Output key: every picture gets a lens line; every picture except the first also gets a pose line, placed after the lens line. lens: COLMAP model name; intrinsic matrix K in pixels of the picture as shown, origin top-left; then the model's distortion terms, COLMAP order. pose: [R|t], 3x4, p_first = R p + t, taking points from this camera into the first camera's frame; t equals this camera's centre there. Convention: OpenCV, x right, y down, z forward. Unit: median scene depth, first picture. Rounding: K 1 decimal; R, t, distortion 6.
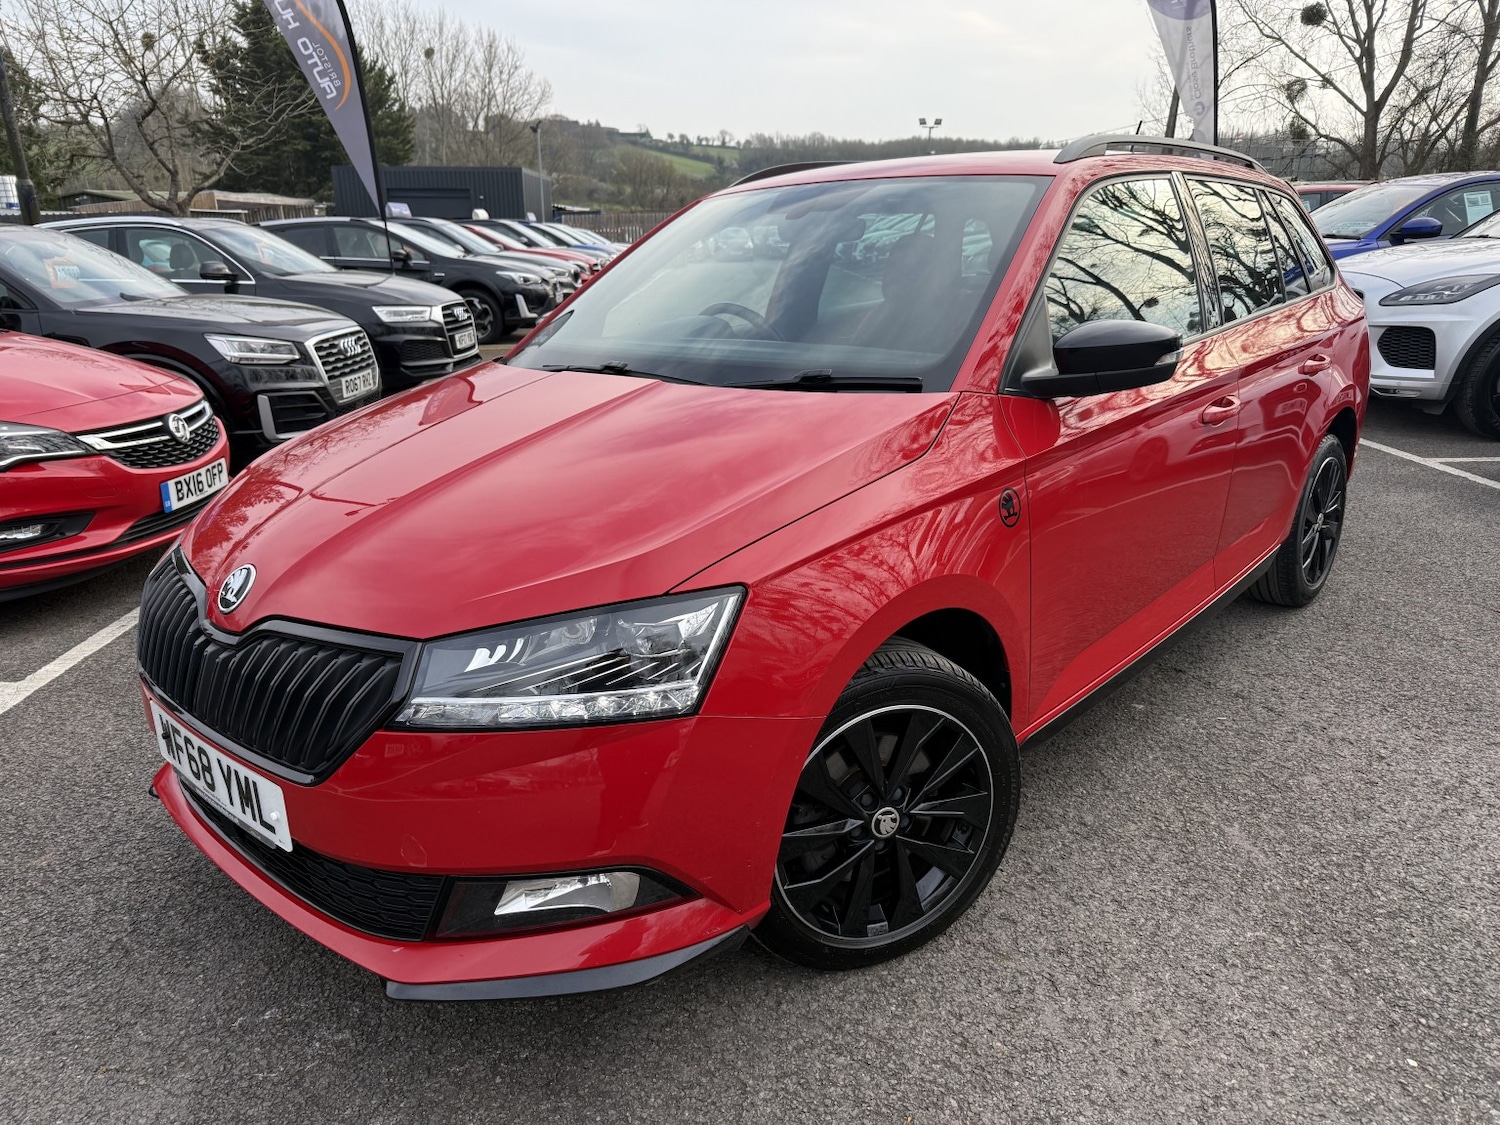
lens RADIAL K [[1078.6, 0, 748.7], [0, 1078.6, 570.0], [0, 0, 1]] dist [0.003052, -0.008511]
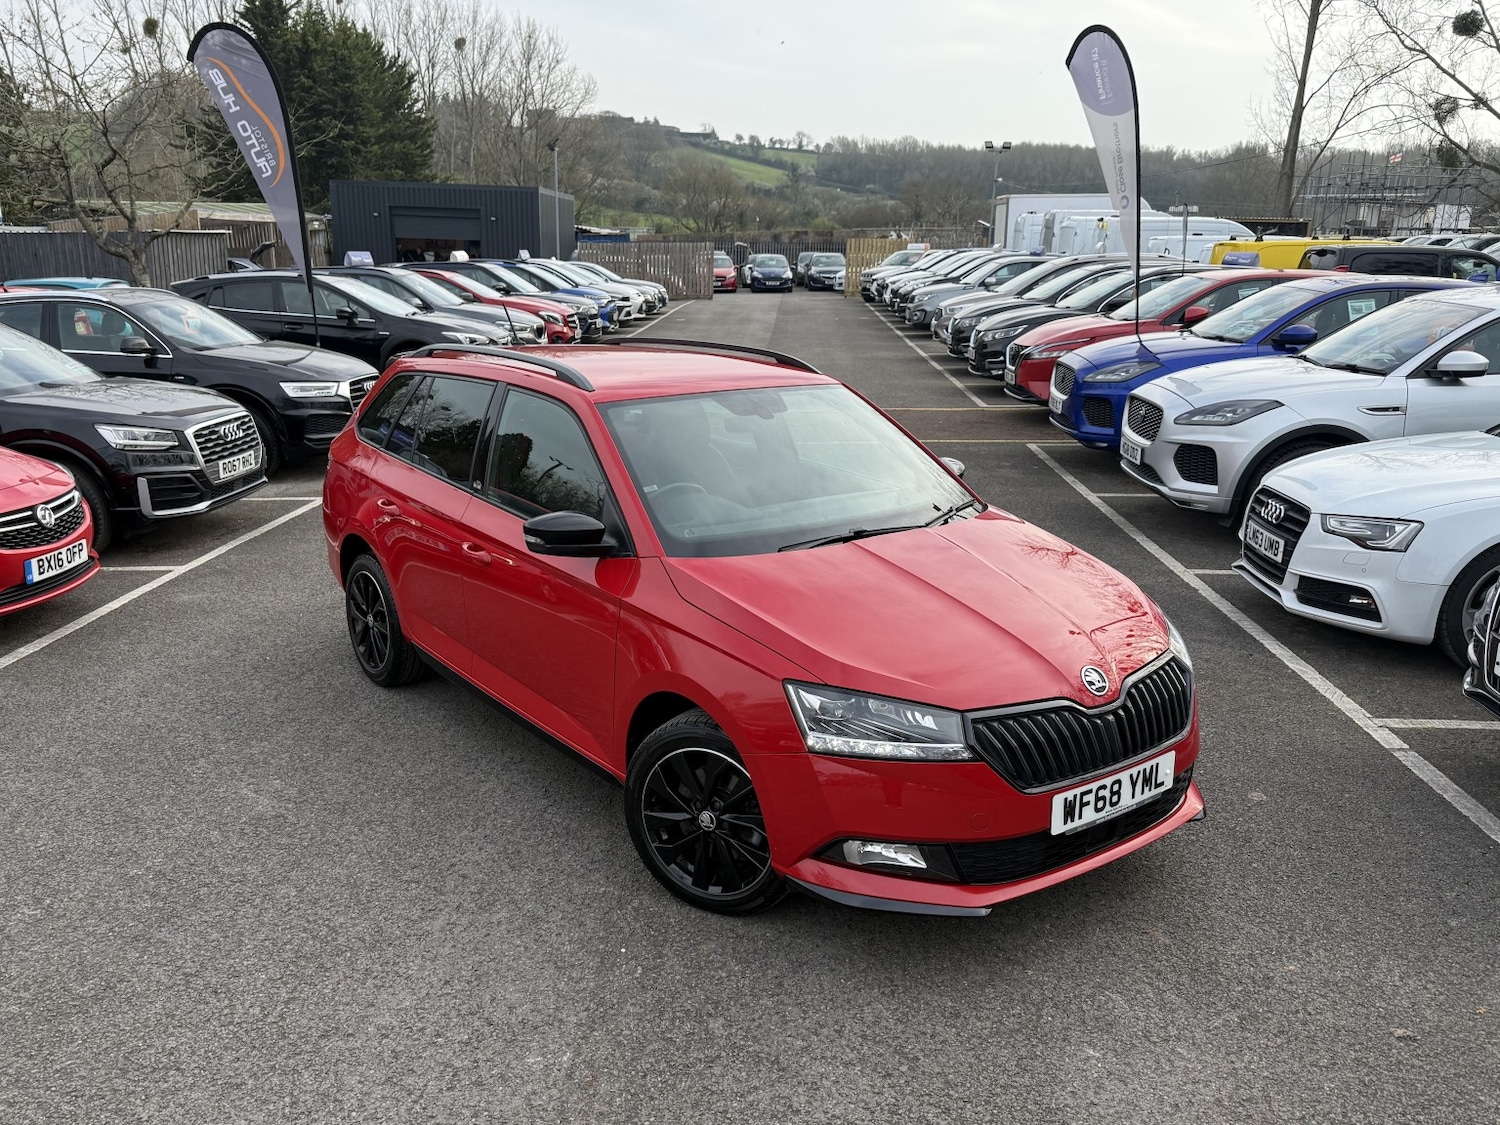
lens RADIAL K [[1267.7, 0, 742.8], [0, 1267.7, 567.5], [0, 0, 1]] dist [0.146521, -0.300115]
pose [[0.997615, 0.037180, -0.058157, 0.077180], [-0.040501, 0.997552, -0.057003, -0.004194], [0.055895, 0.059223, 0.996679, -0.092537]]
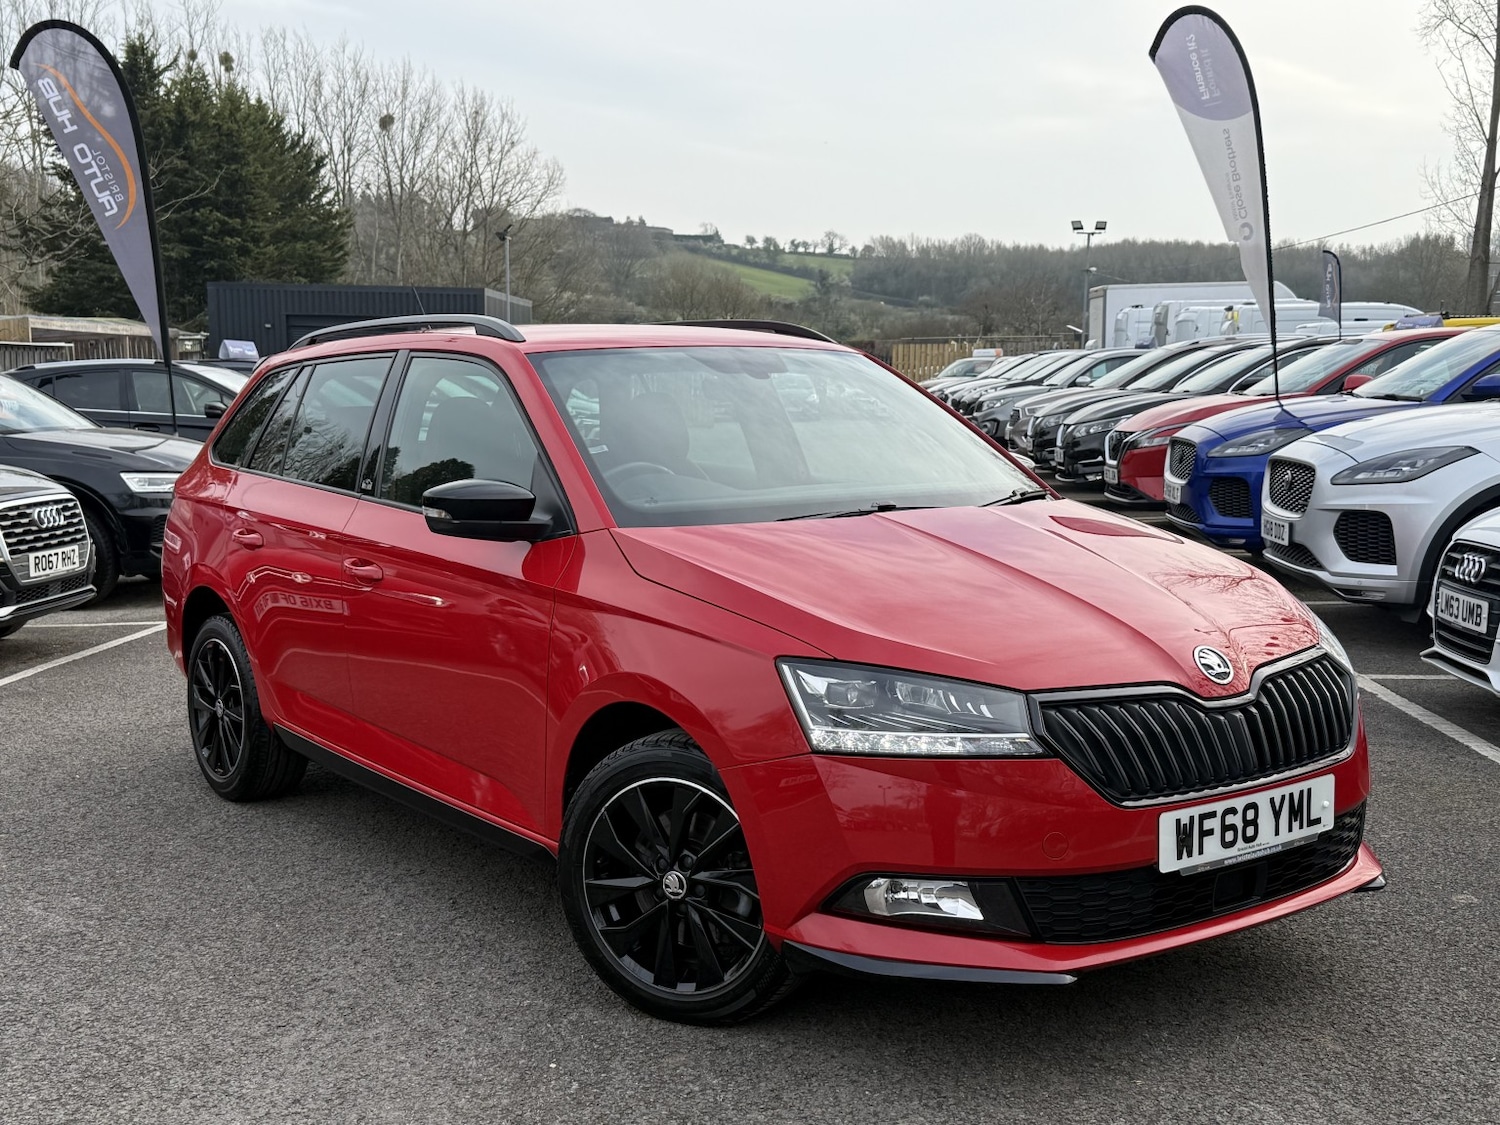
lens RADIAL K [[1734.5, 0, 743.3], [0, 1734.5, 565.7], [0, 0, 1]] dist [0.187070, -0.422200]
pose [[0.997269, 0.016211, -0.072048, 0.081949], [-0.030028, 0.980332, -0.195056, 0.024303], [0.067469, 0.196687, 0.978142, -0.087113]]
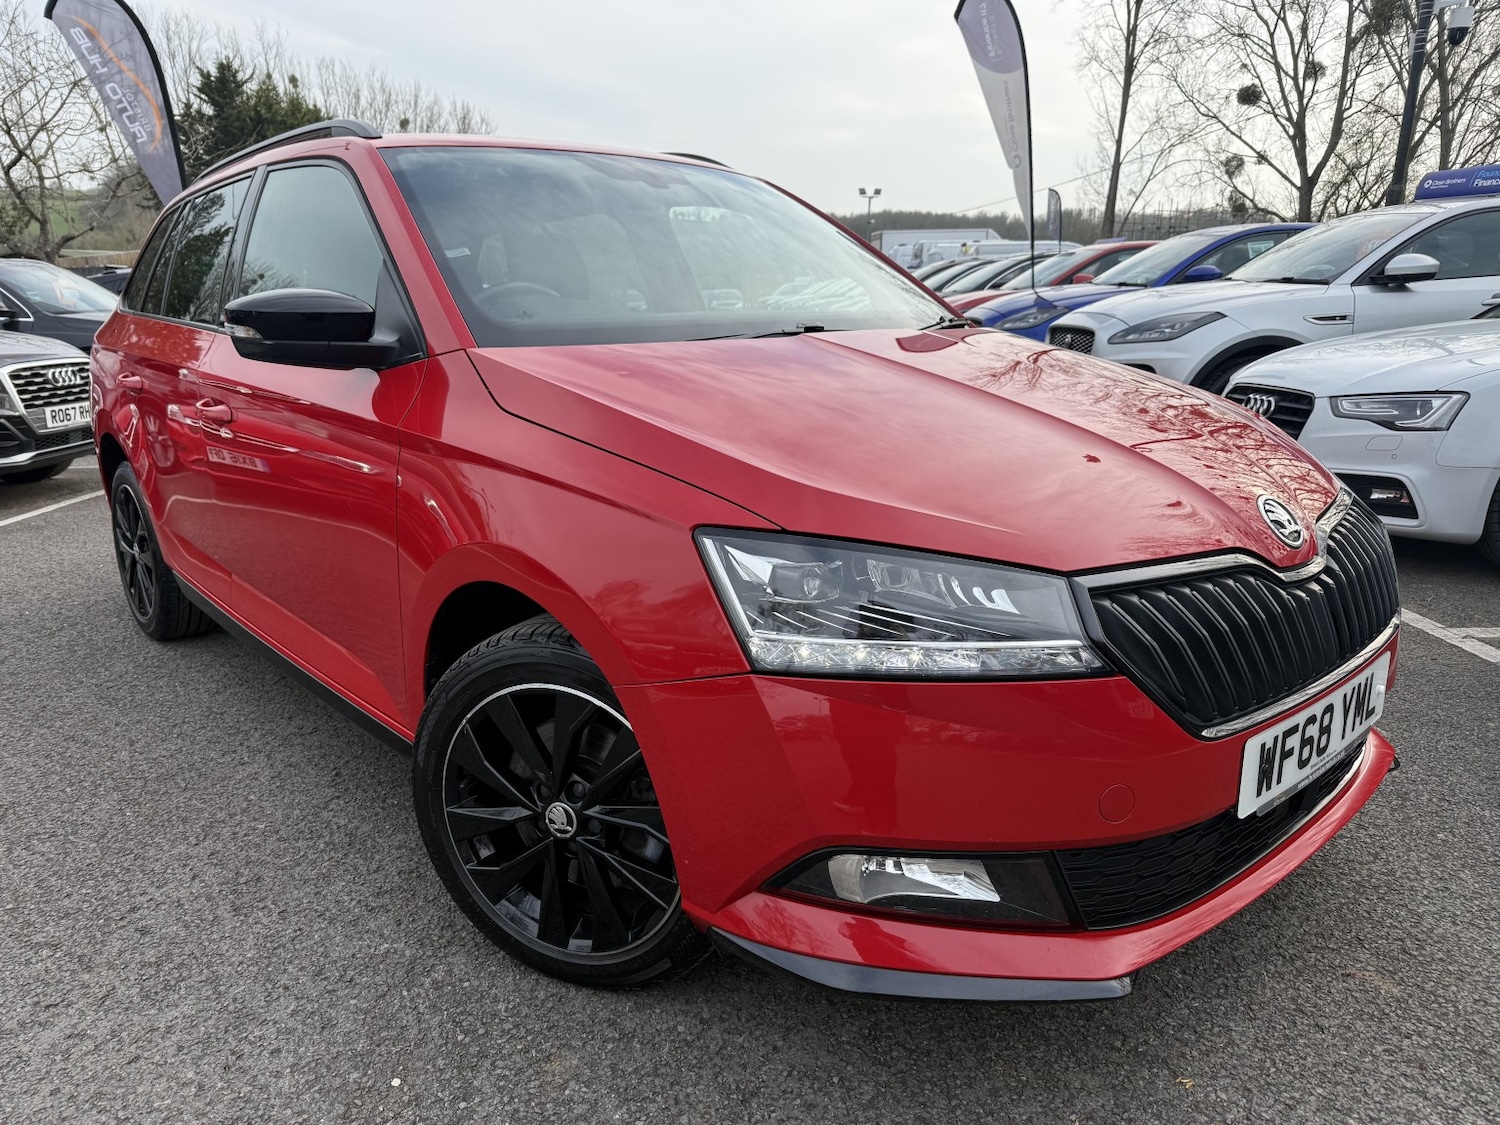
lens RADIAL K [[1072.6, 0, 744.1], [0, 1072.6, 565.6], [0, 0, 1]] dist [0.026293, -0.042851]
pose [[0.999853, 0.004516, 0.016533, 0.075454], [-0.003486, 0.998084, -0.061780, 0.007356], [-0.016780, 0.061714, 0.997953, 0.007459]]
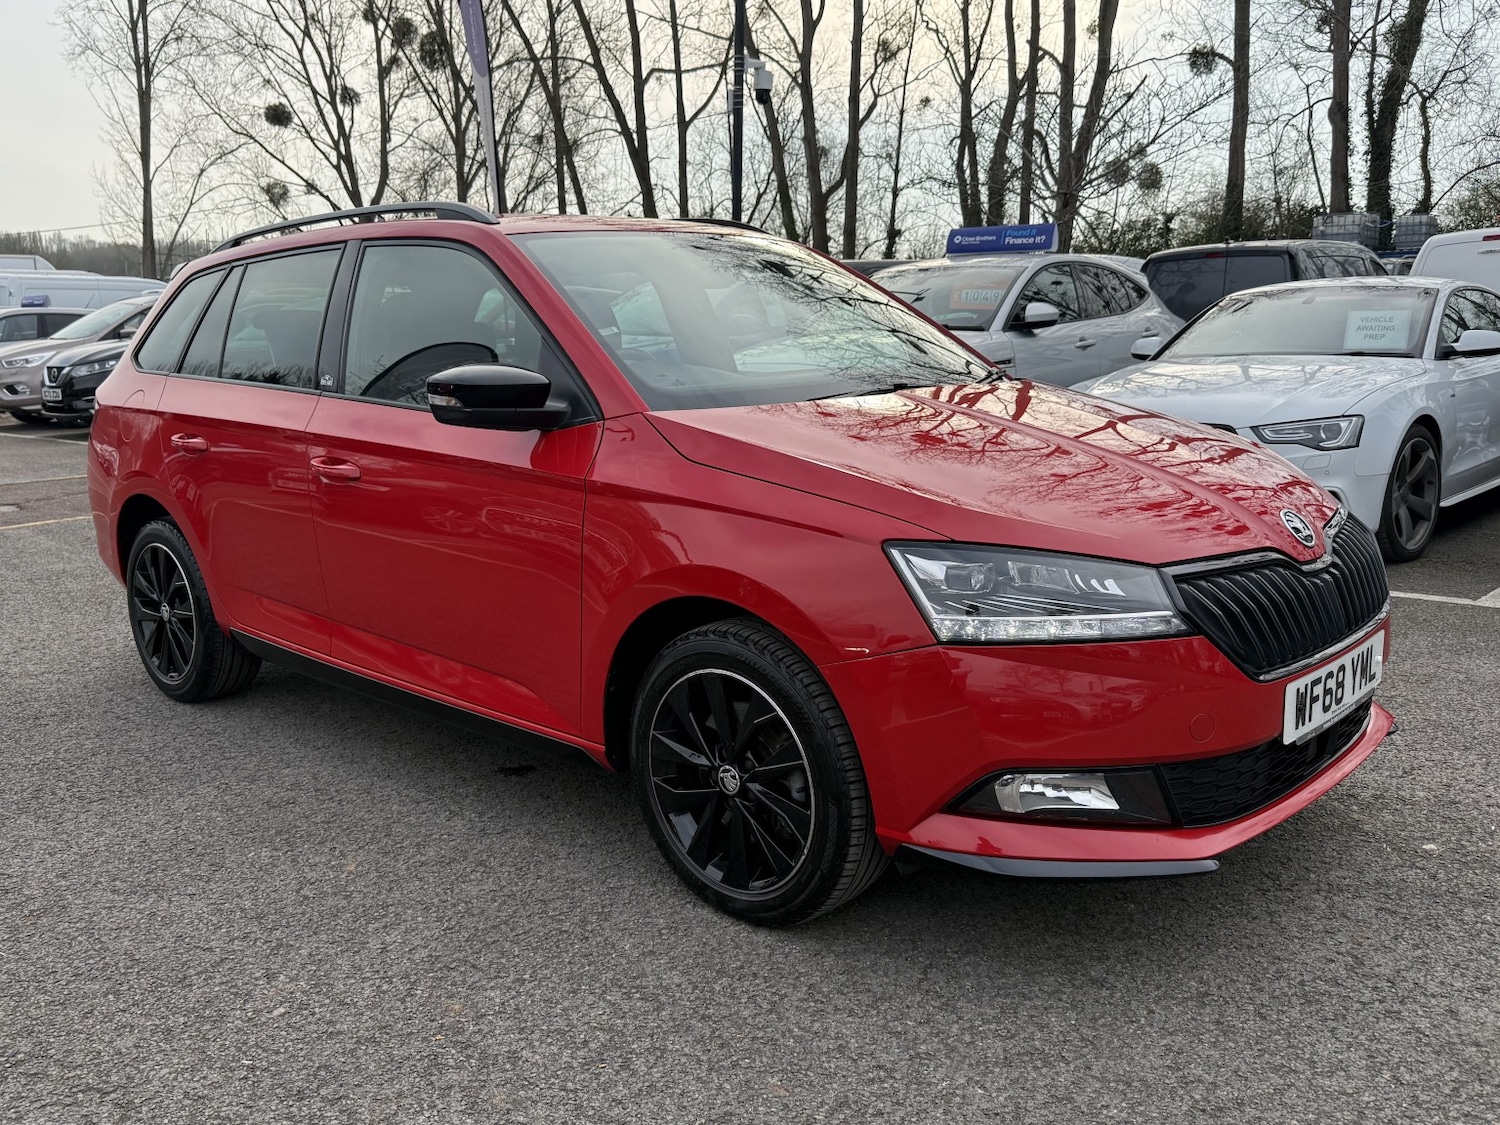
lens RADIAL K [[1293.7, 0, 750.0], [0, 1293.7, 562.5], [0, 0, 1]] dist [0.064364, -0.072581]
pose [[0.993767, -0.026729, 0.108223, 0.049982], [0.039938, 0.991752, -0.121793, 0.015557], [-0.104075, 0.125356, 0.986638, -0.032918]]
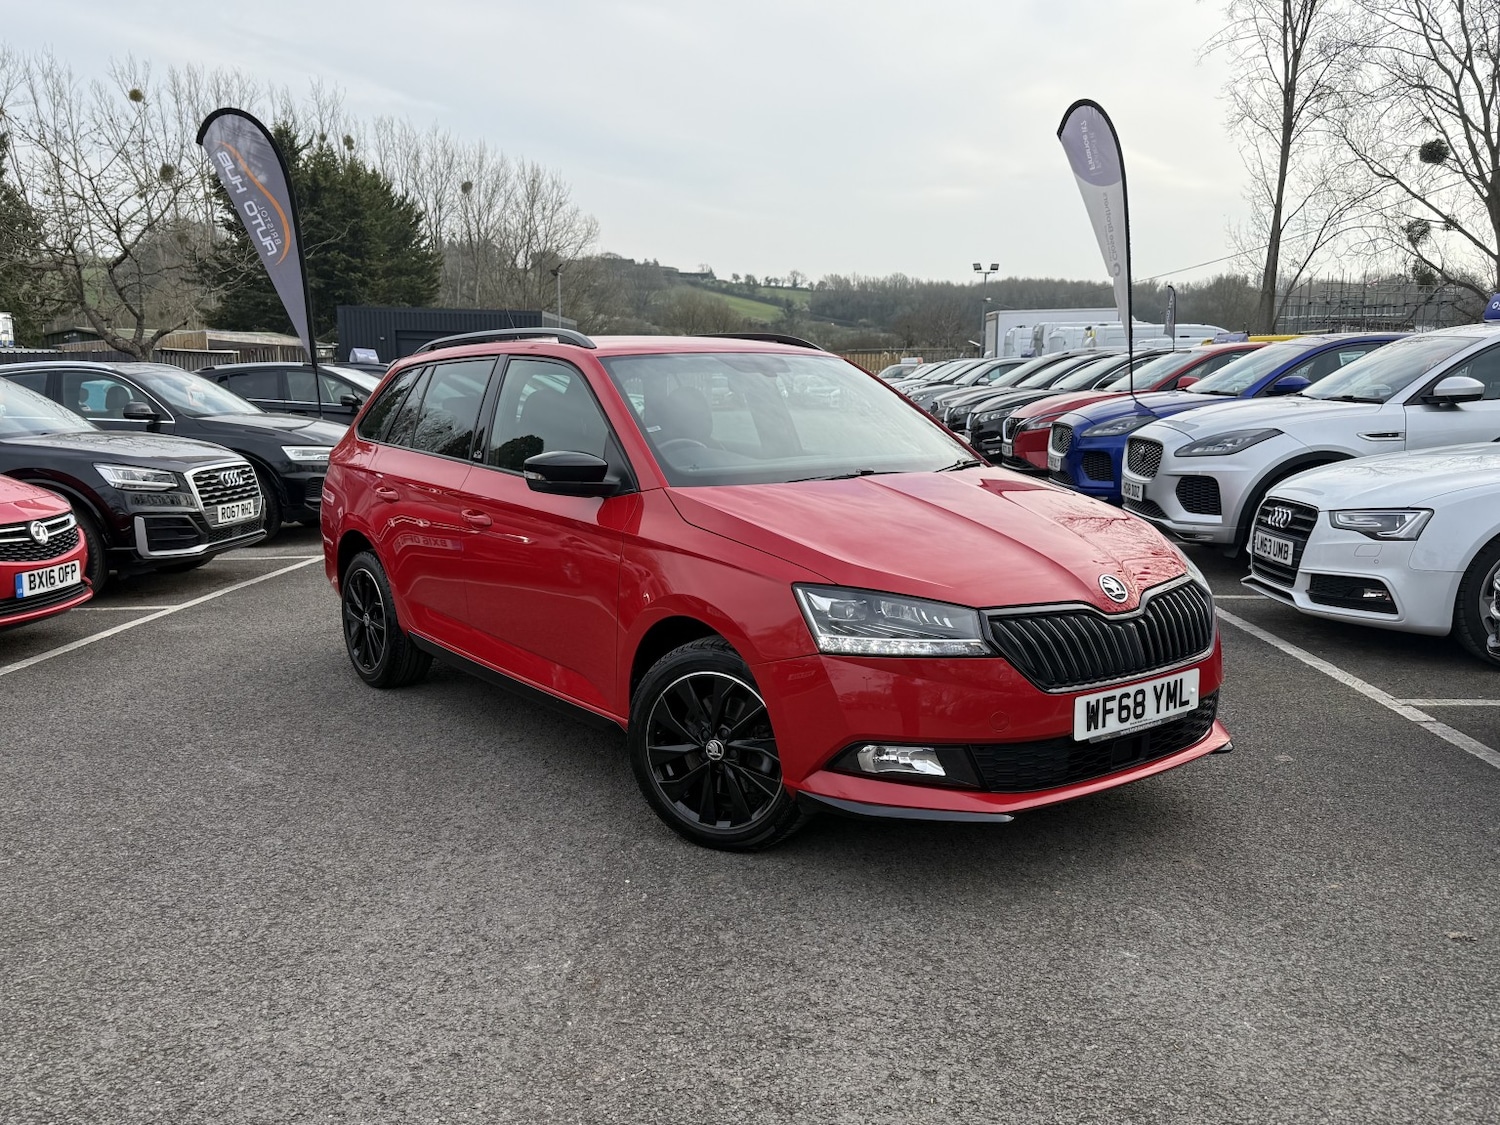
lens RADIAL K [[1262.4, 0, 750.0], [0, 1262.4, 562.5], [0, 0, 1]] dist [0.165341, -0.339433]
pose [[0.998256, 0.019545, -0.055708, 0.076885], [-0.028233, 0.986761, -0.159702, 0.023980], [0.051849, 0.160997, 0.985592, -0.084300]]
